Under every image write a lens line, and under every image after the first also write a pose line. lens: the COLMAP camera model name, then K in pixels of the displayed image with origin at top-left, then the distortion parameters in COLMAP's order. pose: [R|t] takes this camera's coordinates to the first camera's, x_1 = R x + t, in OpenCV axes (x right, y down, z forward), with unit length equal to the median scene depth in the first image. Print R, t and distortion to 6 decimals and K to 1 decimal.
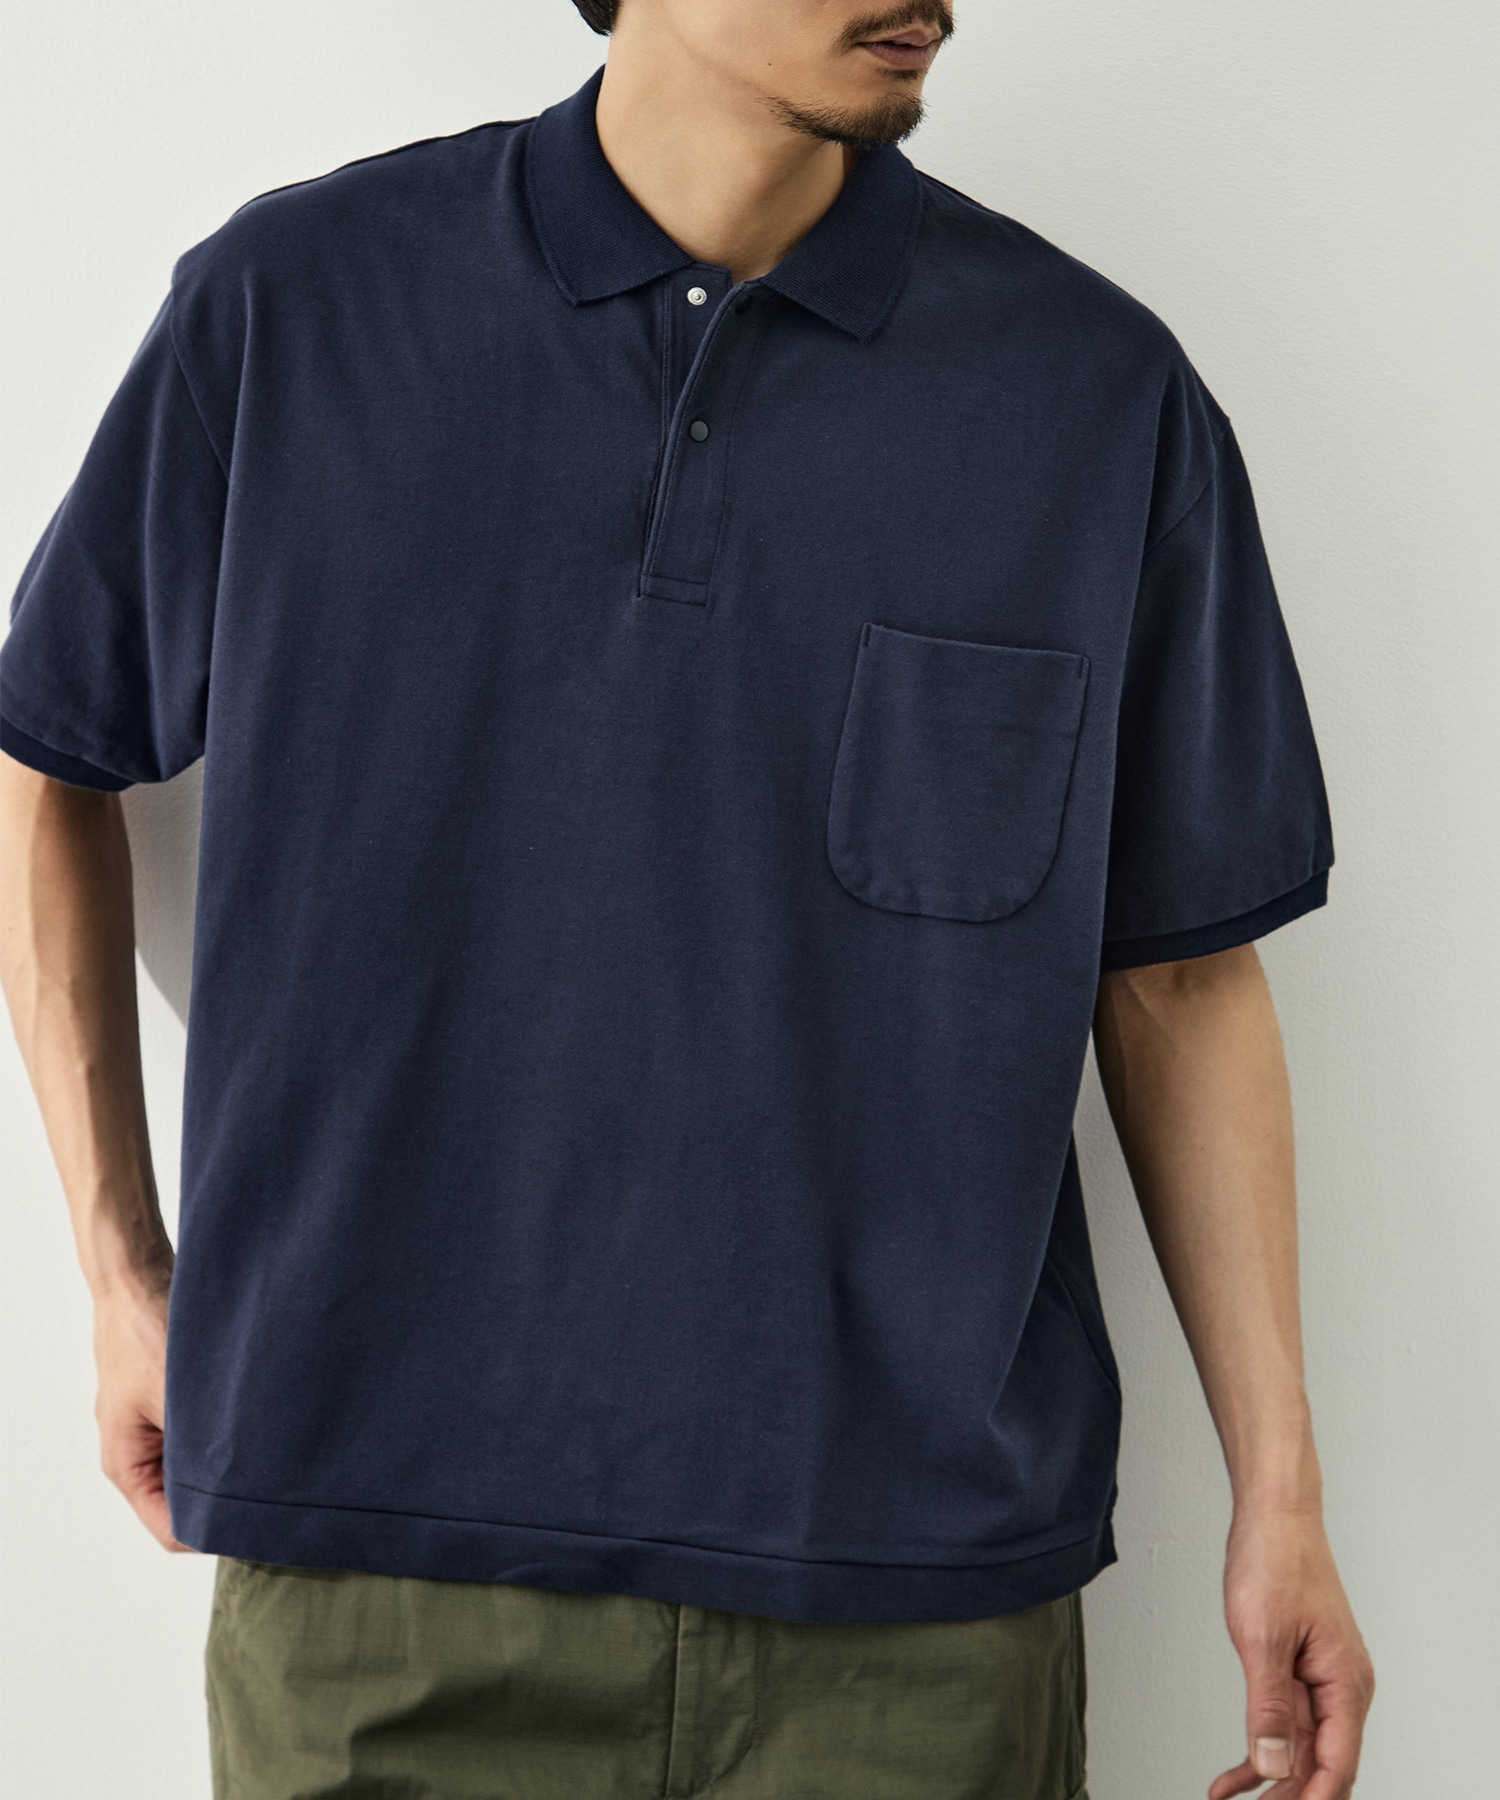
lens RADIAL K [[4631.2, 0, 750.0], [0, 4631.2, 900.0], [0, 0, 1]] dist [0.082122, 0.317890]
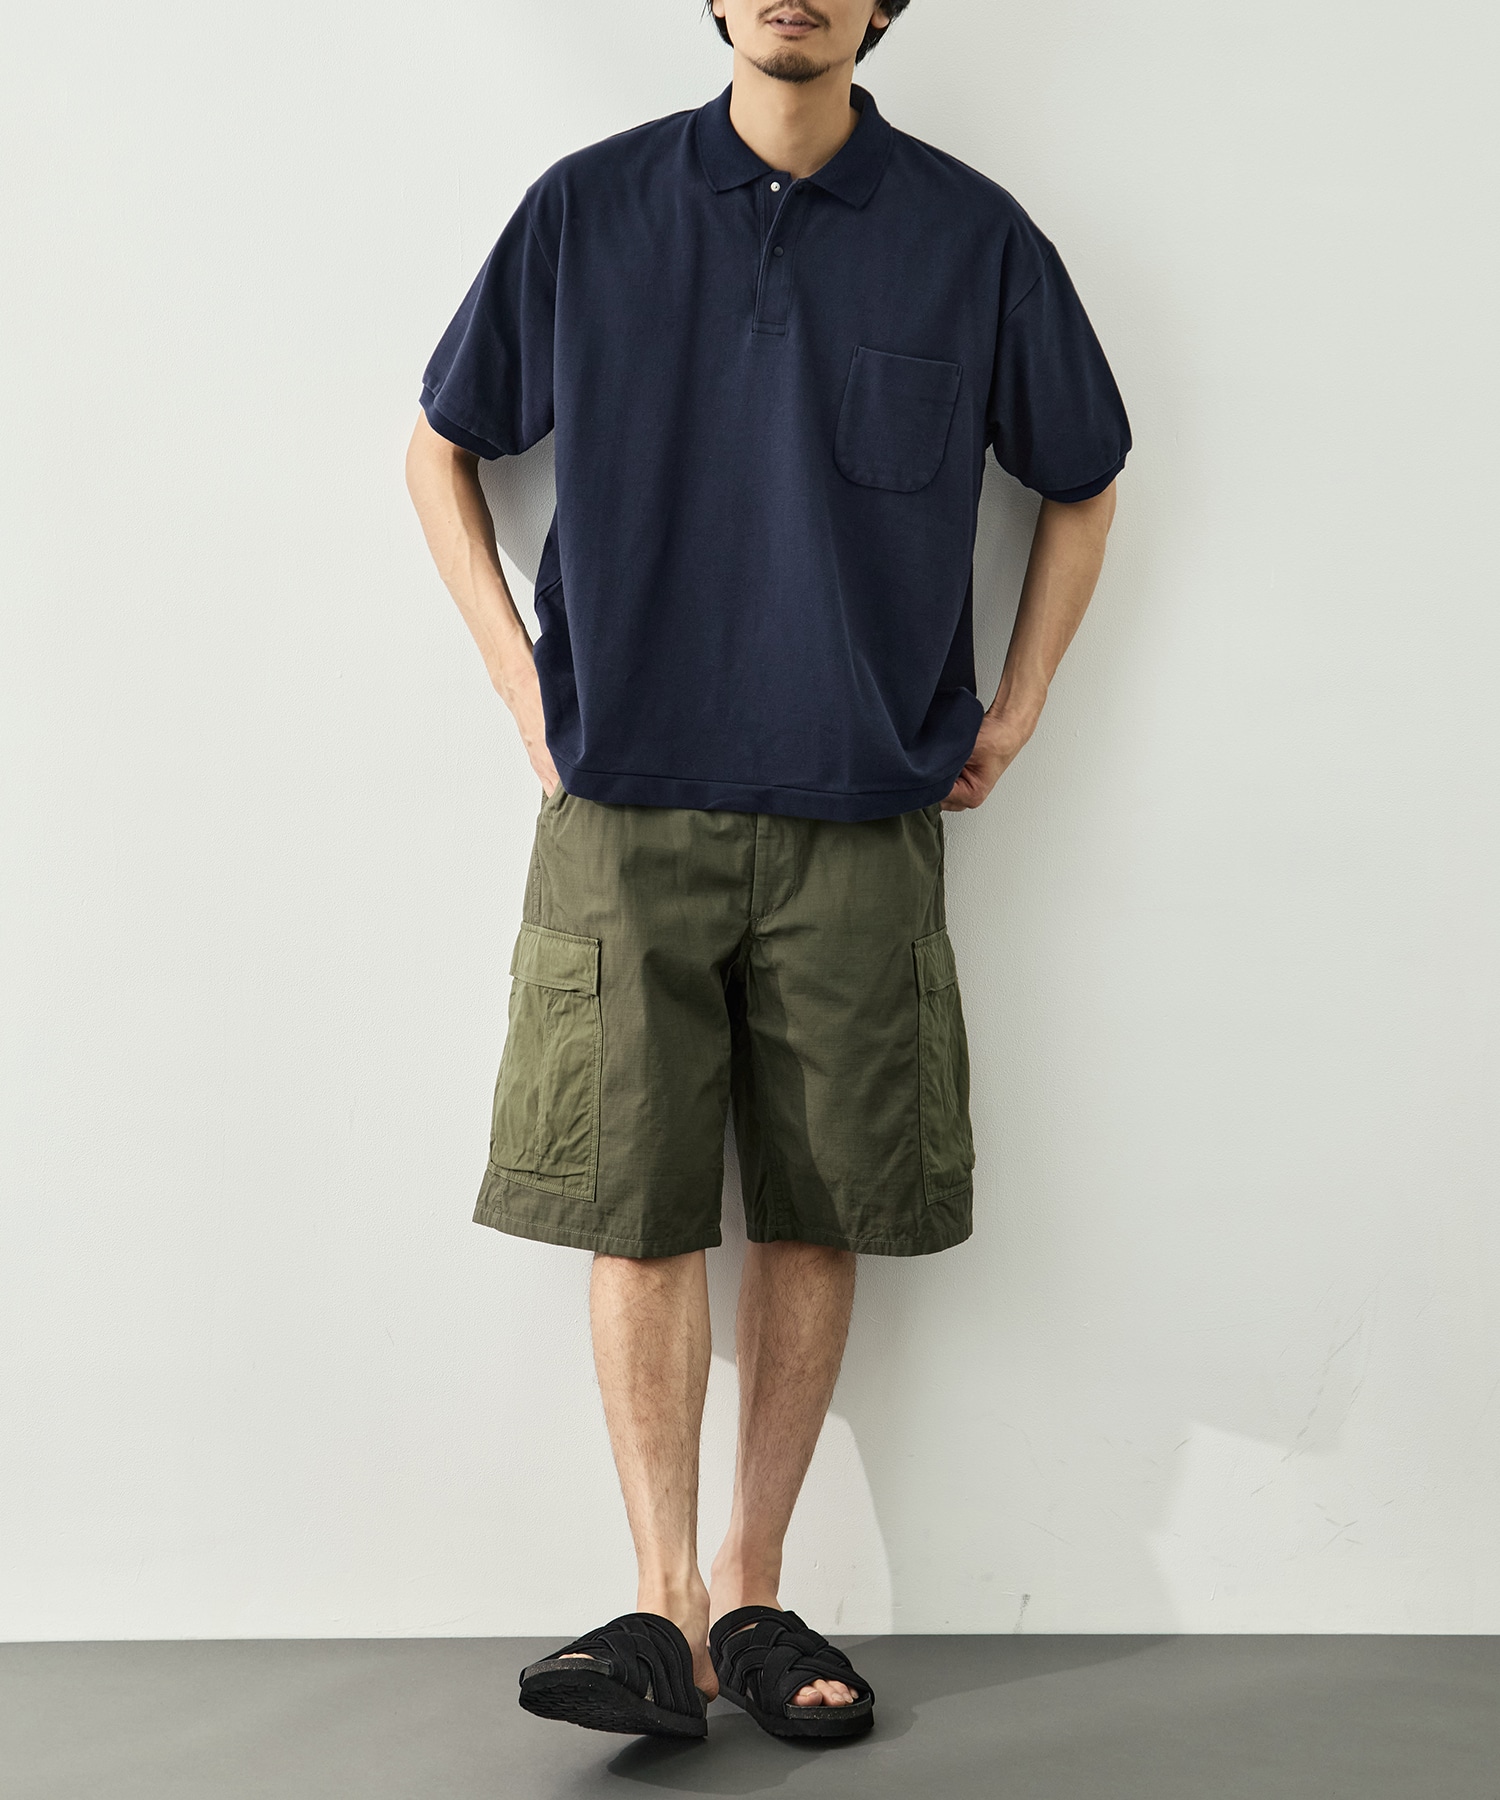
lens RADIAL K [[3015.5, 0, 750.0], [0, 3015.5, 900.0], [0, 0, 1]] dist [-0.002789, 0.016843]
pose [[0.998832, 0.032284, -0.035938, 0.034333], [-0.027261, 0.990817, 0.132430, 0.008786], [0.039883, -0.131296, 0.990541, -0.377664]]
